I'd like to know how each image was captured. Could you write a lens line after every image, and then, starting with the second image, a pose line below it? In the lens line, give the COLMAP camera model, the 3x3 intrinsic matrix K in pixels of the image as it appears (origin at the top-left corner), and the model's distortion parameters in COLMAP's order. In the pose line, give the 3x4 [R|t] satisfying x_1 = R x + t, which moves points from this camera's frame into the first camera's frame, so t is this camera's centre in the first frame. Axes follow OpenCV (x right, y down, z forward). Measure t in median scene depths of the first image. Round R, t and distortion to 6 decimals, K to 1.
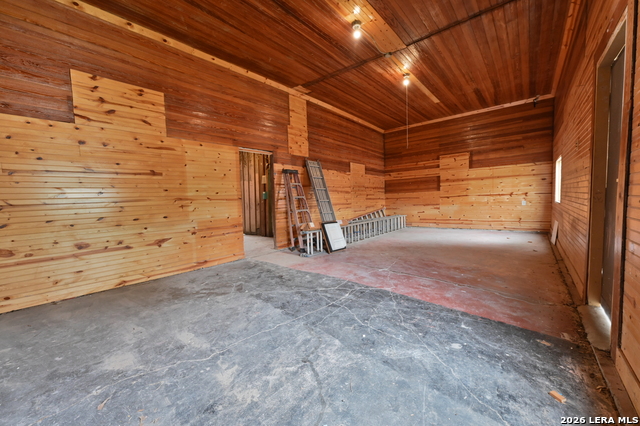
lens RADIAL K [[254.7, 0, 320.1], [0, 254.7, 211.5], [0, 0, 1]] dist [-0.000945, 0.000751]
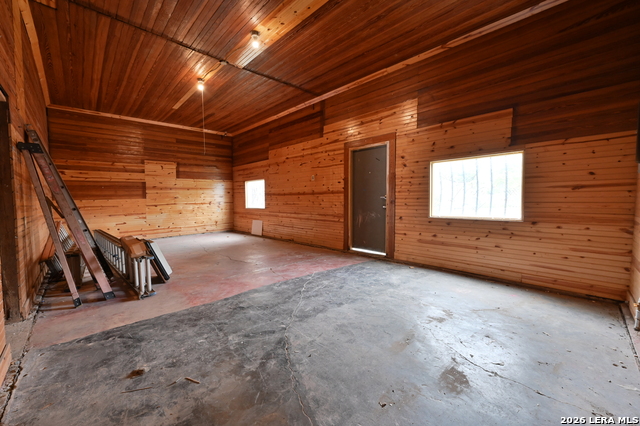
lens RADIAL K [[254.7, 0, 320.7], [0, 254.7, 211.3], [0, 0, 1]] dist [-0.000945, 0.000751]
pose [[0.103703, -0.017926, 0.994447, -0.418466], [0.061589, 0.998035, 0.011568, -0.008950], [-0.992700, 0.060047, 0.104603, 0.327995]]
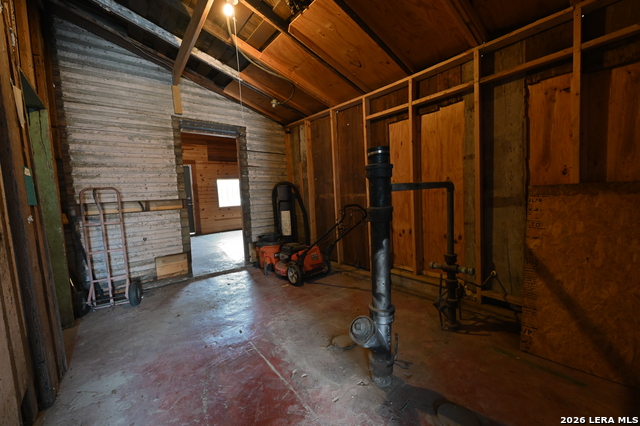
lens RADIAL K [[254.7, 0, 320.0], [0, 254.7, 212.1], [0, 0, 1]] dist [-0.000945, 0.000751]
pose [[-0.974762, 0.066789, 0.213022, -0.473138], [0.096355, 0.986613, 0.131570, -0.040958], [-0.201383, 0.148775, -0.968148, 0.862338]]
